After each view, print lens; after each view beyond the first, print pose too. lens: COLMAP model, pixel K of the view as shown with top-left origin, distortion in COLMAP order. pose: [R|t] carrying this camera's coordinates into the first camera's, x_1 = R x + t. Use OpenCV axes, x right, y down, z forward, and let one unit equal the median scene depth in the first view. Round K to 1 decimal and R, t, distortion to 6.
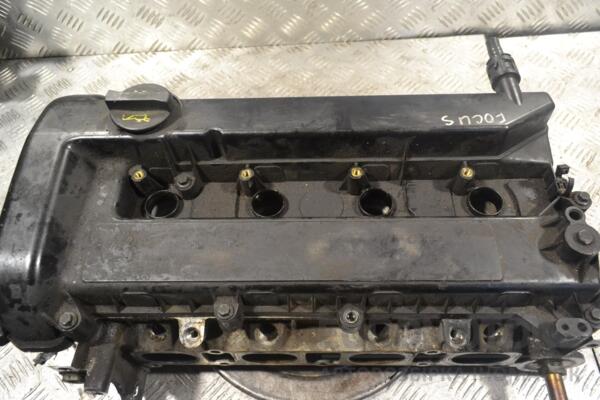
lens RADIAL K [[449.7, 0, 300.2], [0, 449.7, 200.3], [0, 0, 1]] dist [0.000881, -0.000827]
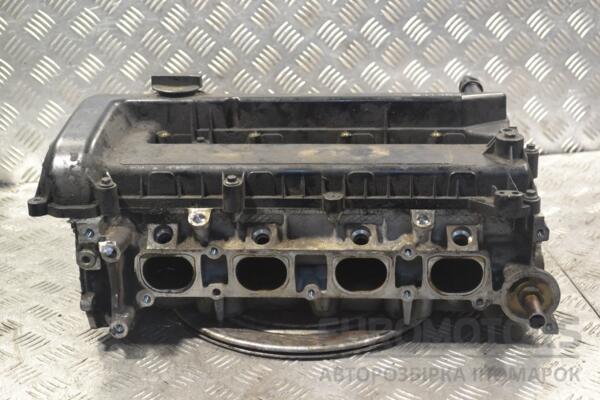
lens RADIAL K [[1034.7, 0, 300.4], [0, 1034.7, 199.9], [0, 0, 1]] dist [0.022274, 0.000000]
pose [[0.998338, 0.036060, -0.044963, 0.138917], [-0.055890, 0.796290, -0.602328, 1.802096], [0.014084, 0.603840, 0.796981, -1.136702]]
